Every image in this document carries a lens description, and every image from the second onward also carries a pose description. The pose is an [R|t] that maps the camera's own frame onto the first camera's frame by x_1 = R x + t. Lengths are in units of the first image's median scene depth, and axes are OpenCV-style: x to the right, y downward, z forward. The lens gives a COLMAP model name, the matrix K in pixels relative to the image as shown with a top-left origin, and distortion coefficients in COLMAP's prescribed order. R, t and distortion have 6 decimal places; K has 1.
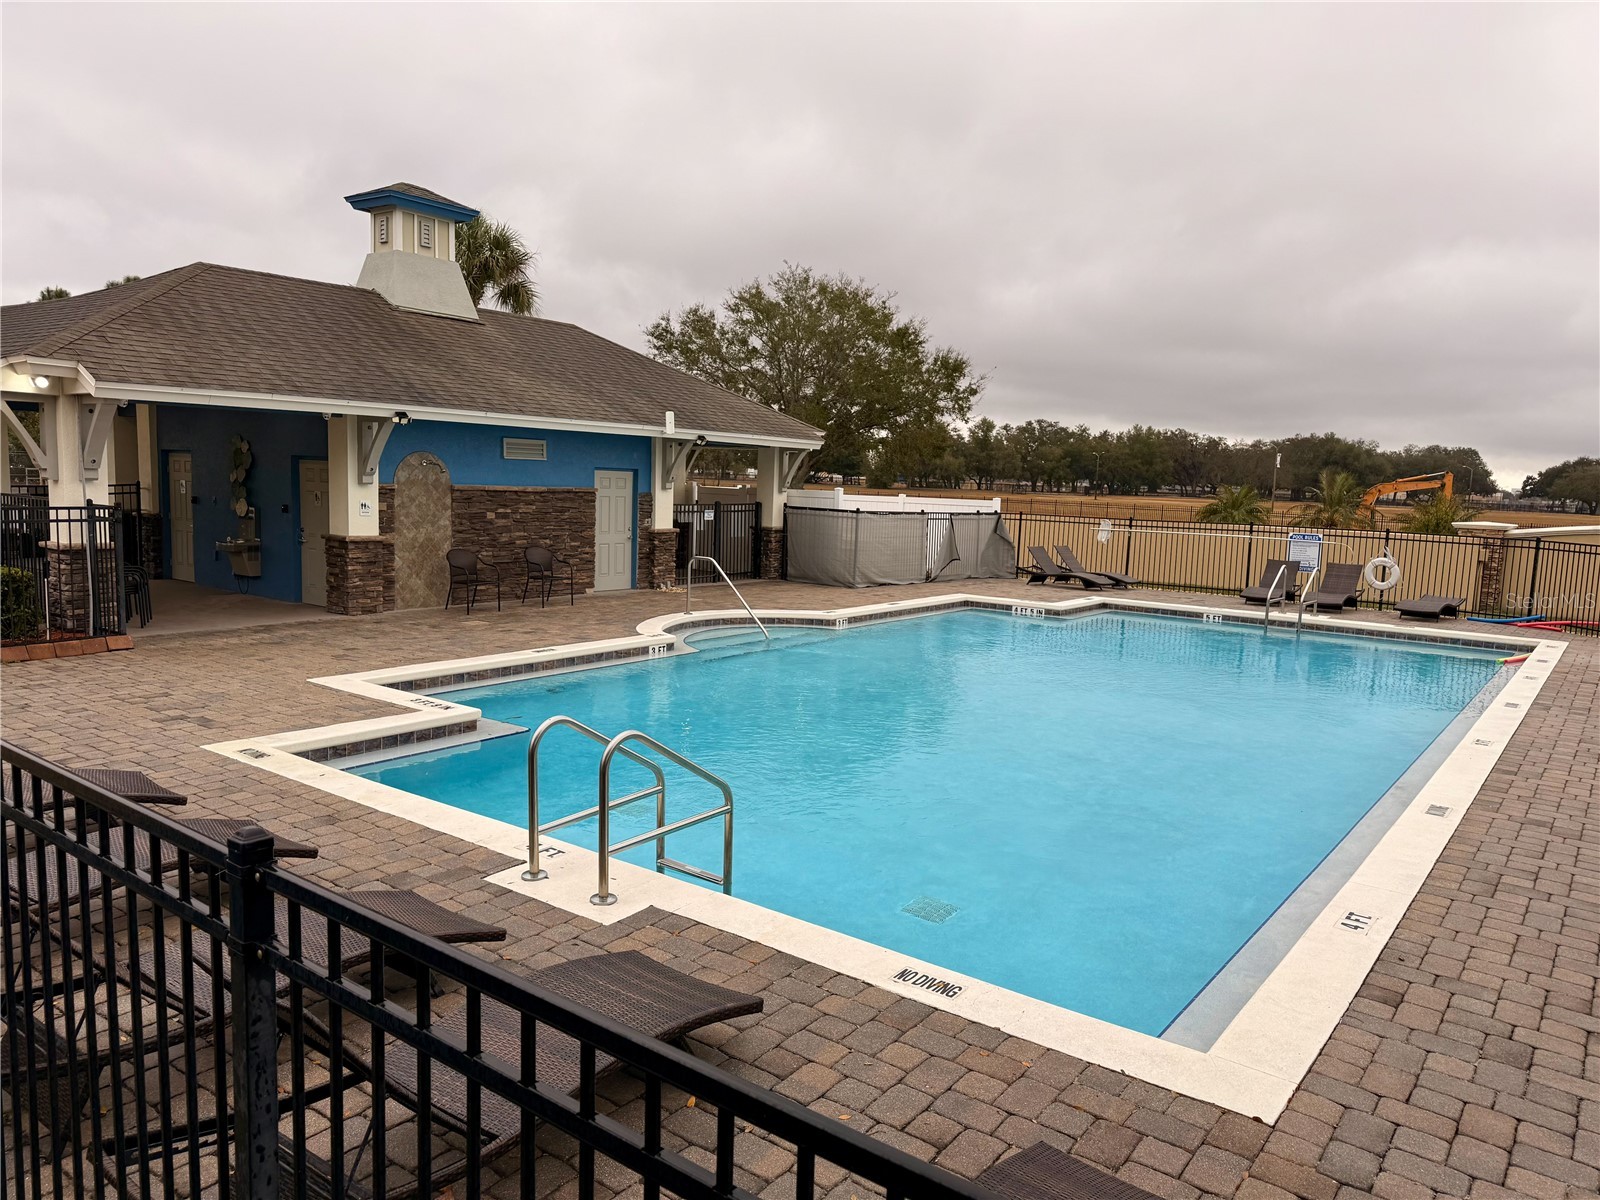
lens RADIAL K [[1120.1, 0, 801.6], [0, 1120.1, 603.0], [0, 0, 1]] dist [0.069060, -0.011472]
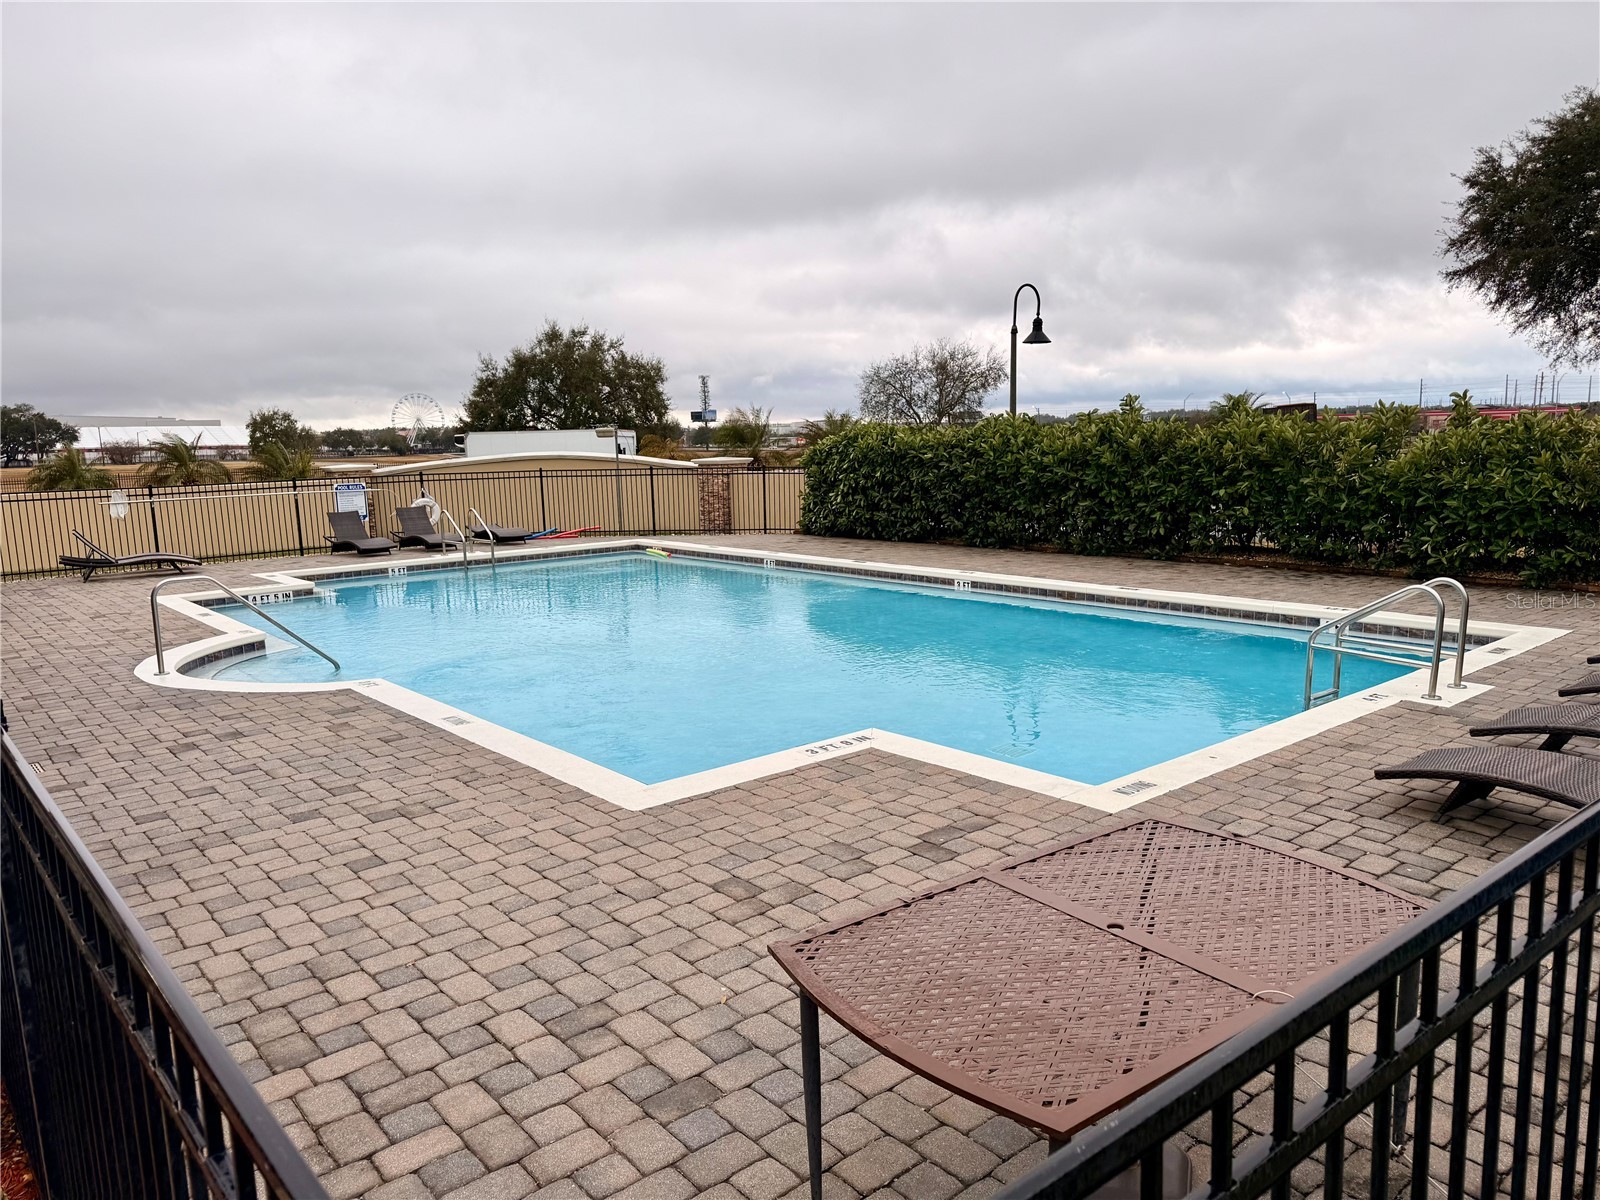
lens RADIAL K [[1120.1, 0, 803.0], [0, 1120.1, 606.9], [0, 0, 1]] dist [0.069060, -0.011472]
pose [[0.209687, -0.192120, 0.958708, -0.449564], [0.151463, 0.975053, 0.162268, -0.054655], [-0.965966, 0.111184, 0.233555, 0.367877]]
